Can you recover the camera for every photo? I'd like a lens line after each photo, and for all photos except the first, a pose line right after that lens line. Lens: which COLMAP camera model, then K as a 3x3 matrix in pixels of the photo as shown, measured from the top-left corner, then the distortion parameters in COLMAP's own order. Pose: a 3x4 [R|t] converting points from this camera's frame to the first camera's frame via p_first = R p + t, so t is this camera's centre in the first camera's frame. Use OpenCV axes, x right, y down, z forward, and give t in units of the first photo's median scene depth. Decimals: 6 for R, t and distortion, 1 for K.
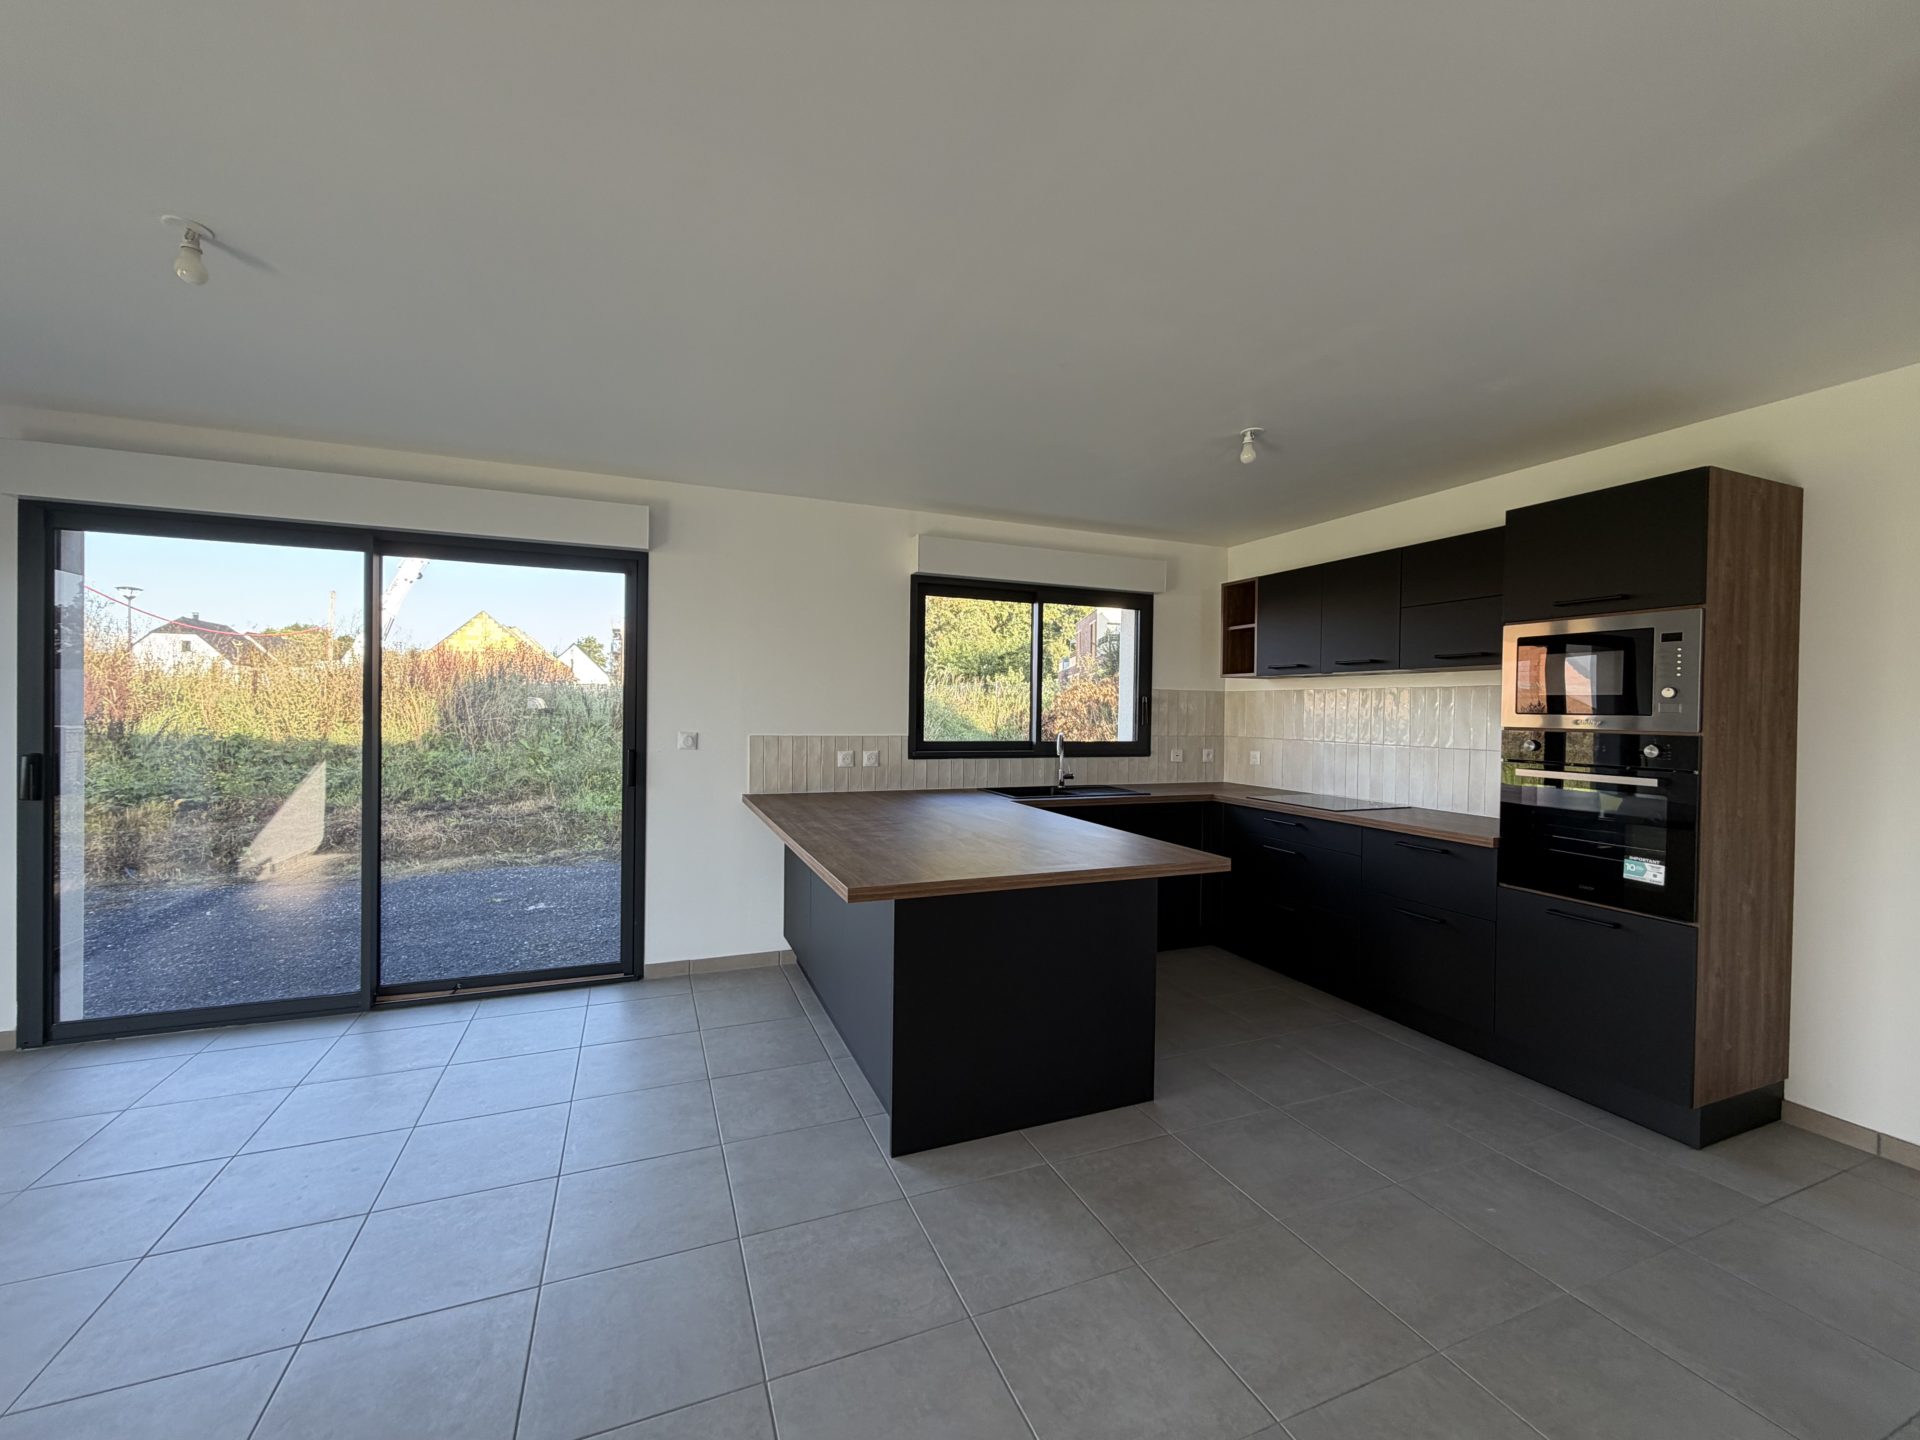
lens RADIAL K [[765.9, 0, 954.8], [0, 765.9, 717.2], [0, 0, 1]] dist [0.002091, 0.000682]
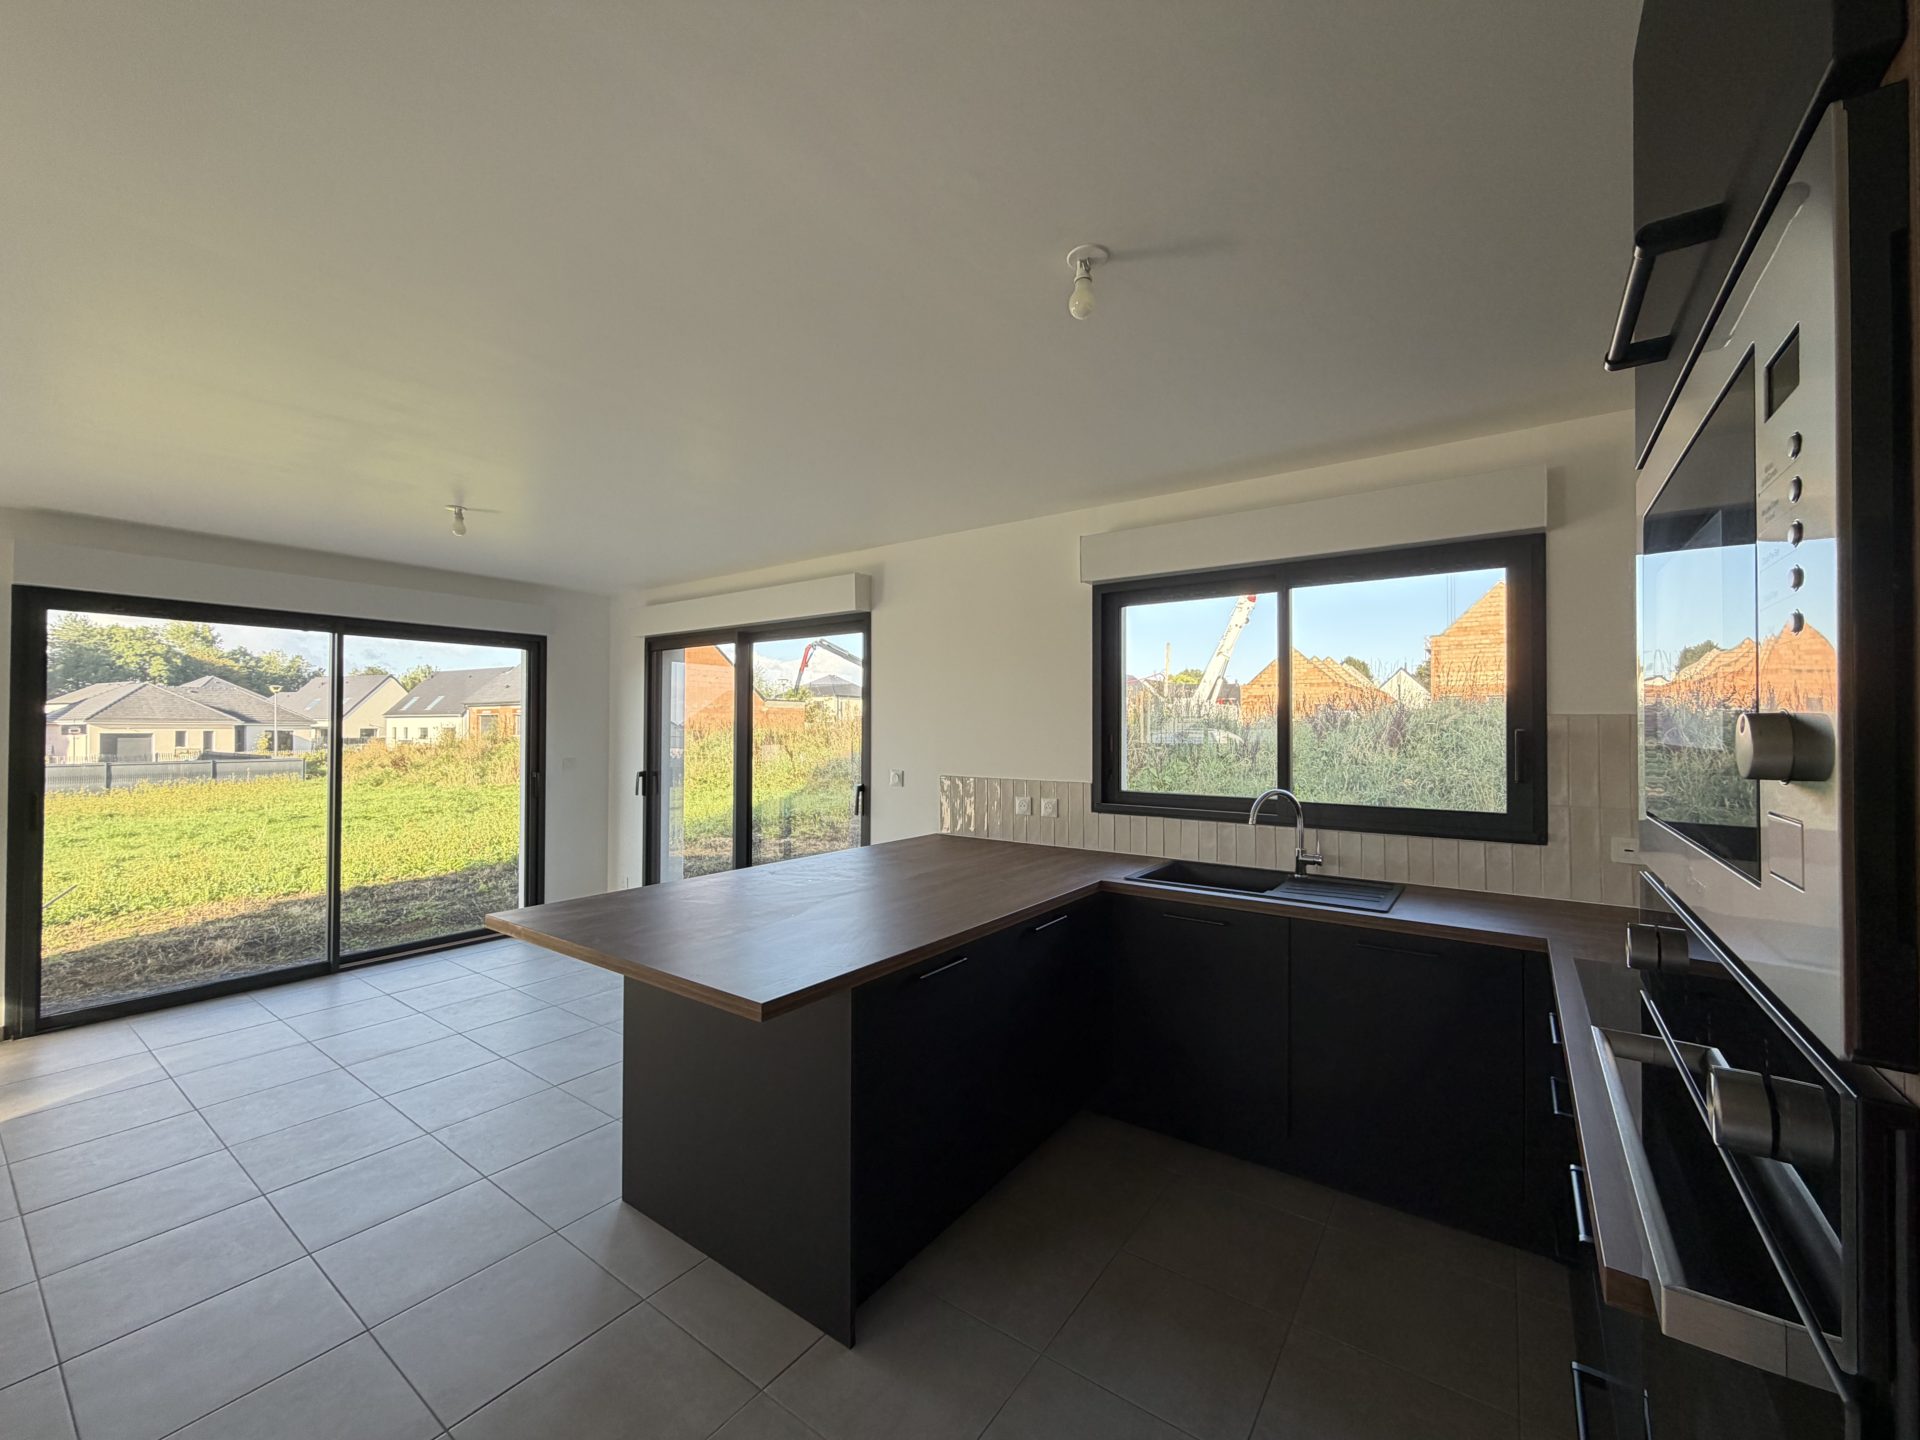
lens RADIAL K [[765.9, 0, 954.8], [0, 765.9, 717.2], [0, 0, 1]] dist [0.002091, 0.000682]
pose [[0.525325, -0.025288, -0.850526, 0.569559], [-0.004404, 0.999464, -0.032437, -0.018768], [0.850891, 0.020786, 0.524932, 0.459235]]
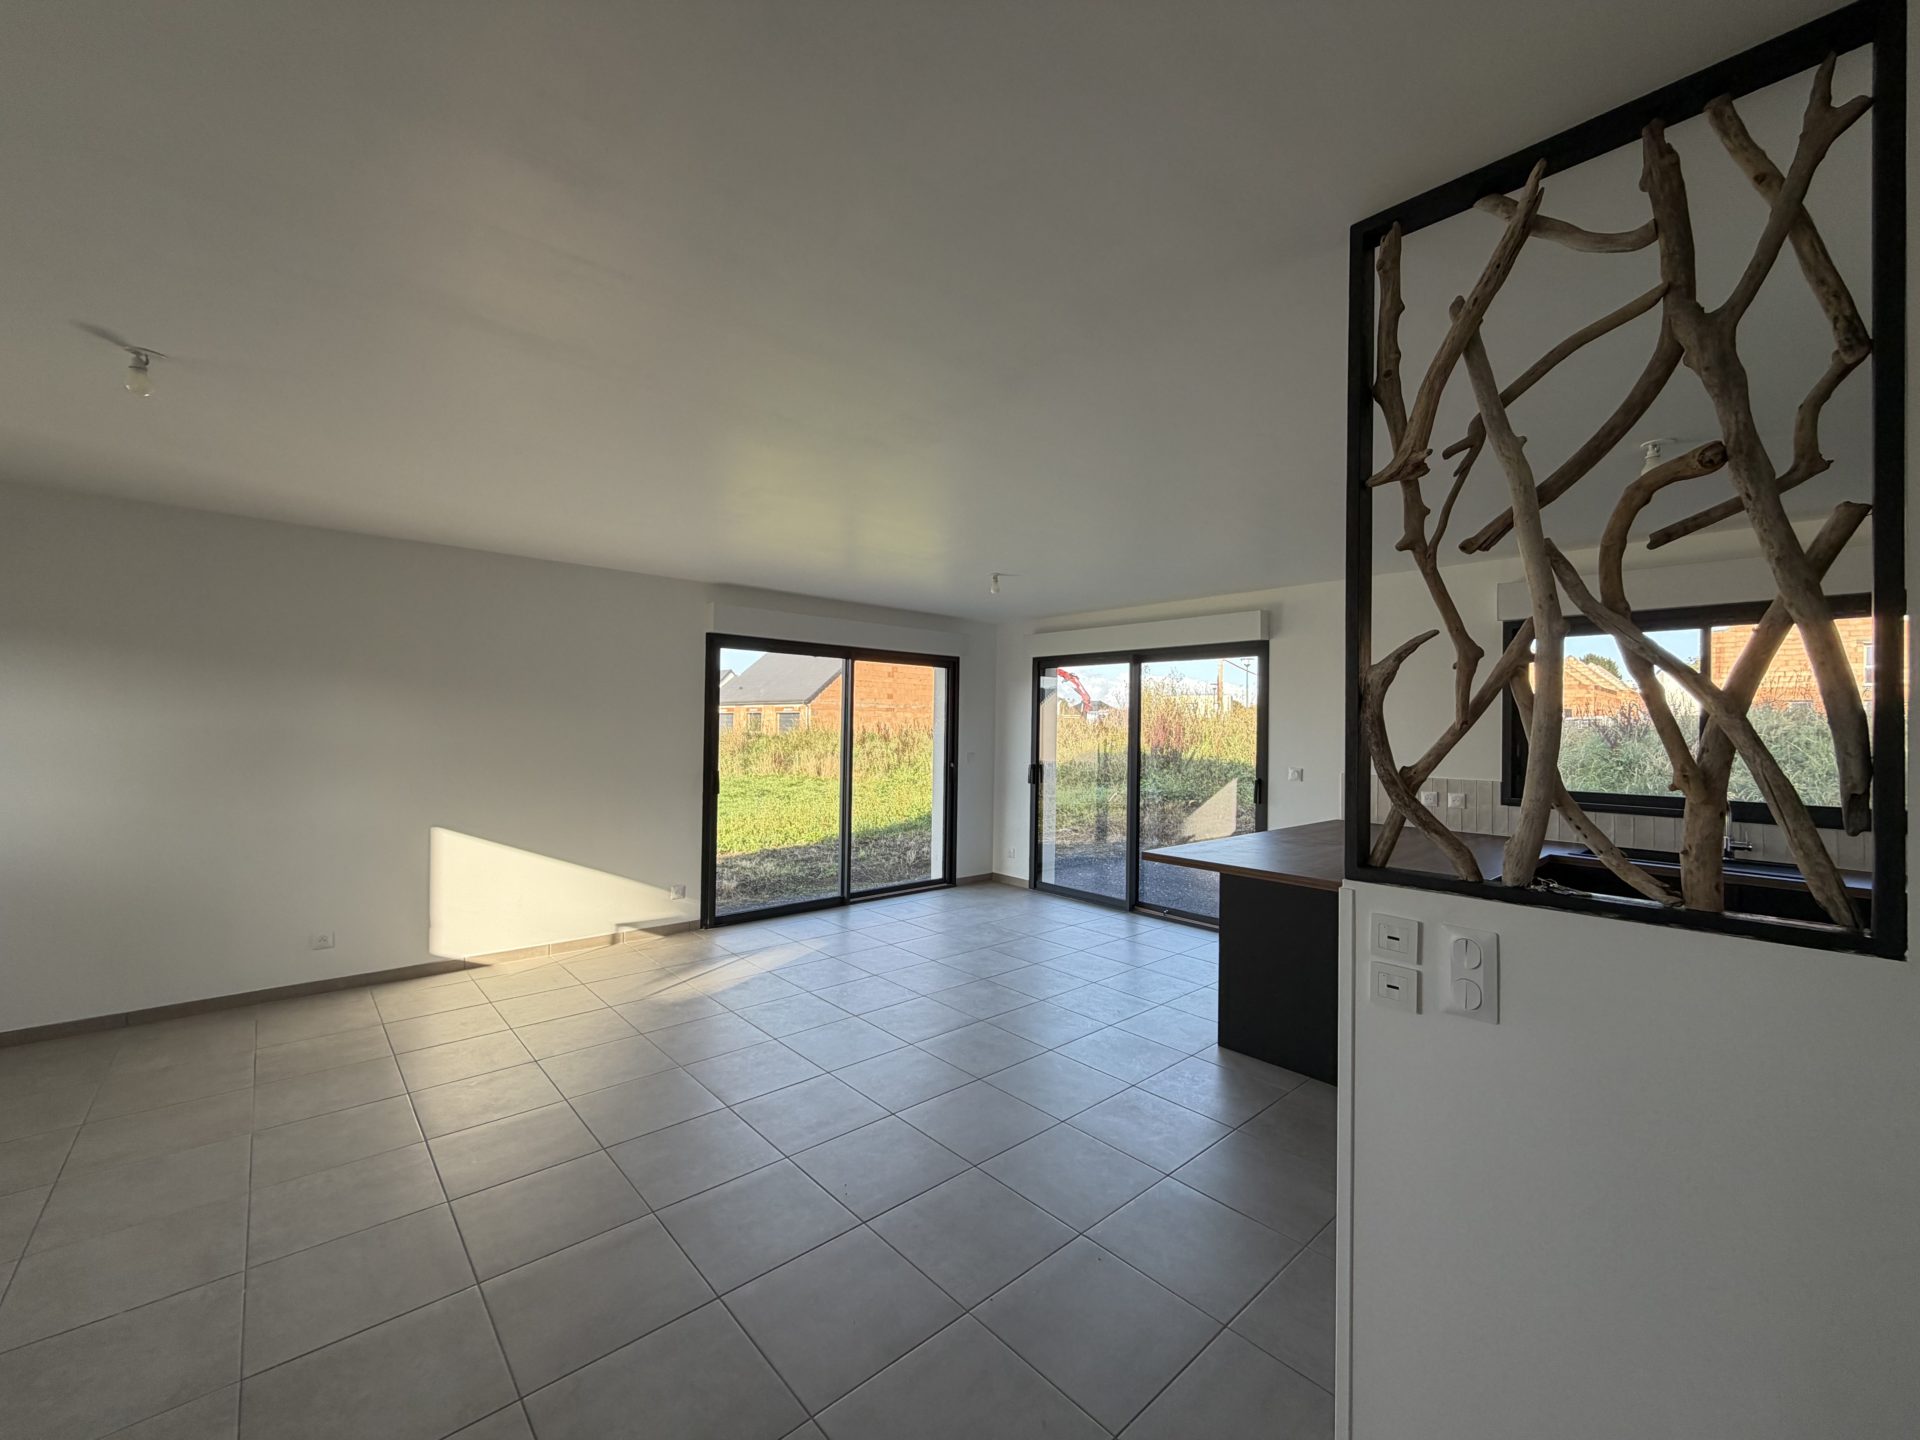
lens RADIAL K [[765.9, 0, 954.8], [0, 765.9, 717.2], [0, 0, 1]] dist [0.002091, 0.000682]
pose [[0.335197, -0.021419, -0.941905, 0.666619], [-0.021259, 0.999315, -0.030290, -0.014620], [0.941908, 0.030177, 0.334512, -0.018551]]
